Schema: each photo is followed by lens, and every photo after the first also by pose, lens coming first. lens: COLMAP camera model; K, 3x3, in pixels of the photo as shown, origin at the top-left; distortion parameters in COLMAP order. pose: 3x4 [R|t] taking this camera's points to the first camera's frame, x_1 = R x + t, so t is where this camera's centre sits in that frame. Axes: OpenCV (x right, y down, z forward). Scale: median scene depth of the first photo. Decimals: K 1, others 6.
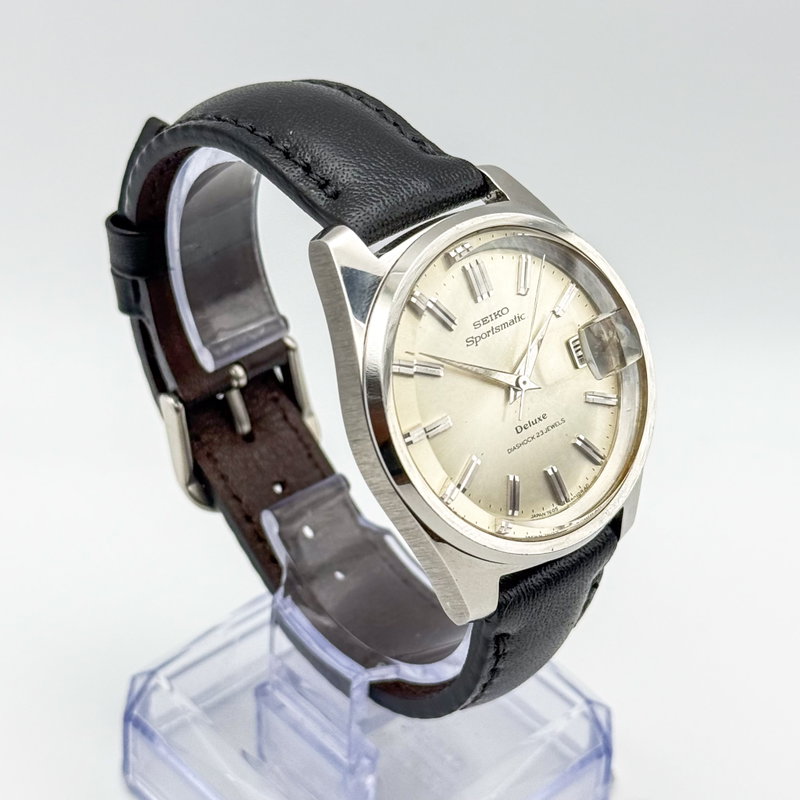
lens RADIAL K [[2255.7, 0, 400.0], [0, 2255.7, 400.0], [0, 0, 1]] dist [0.141627, -0.119559]
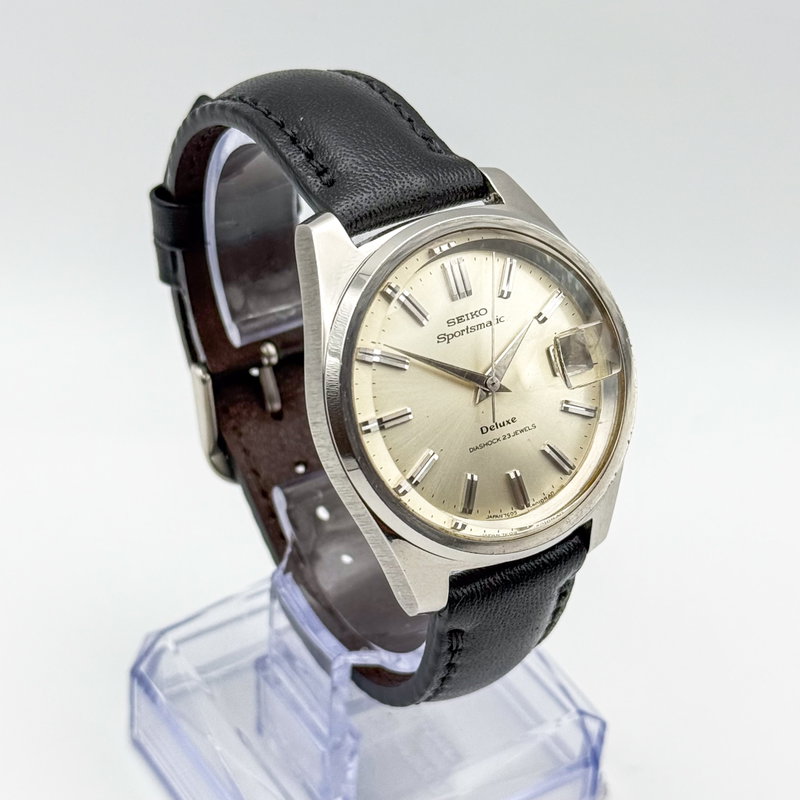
lens RADIAL K [[2255.7, 0, 400.0], [0, 2255.7, 400.0], [0, 0, 1]] dist [0.141627, -0.119559]
pose [[0.984788, 0.101438, -0.141077, 0.149024], [-0.101677, 0.994802, 0.005536, -0.001878], [0.140905, 0.008892, 0.989983, -0.005843]]
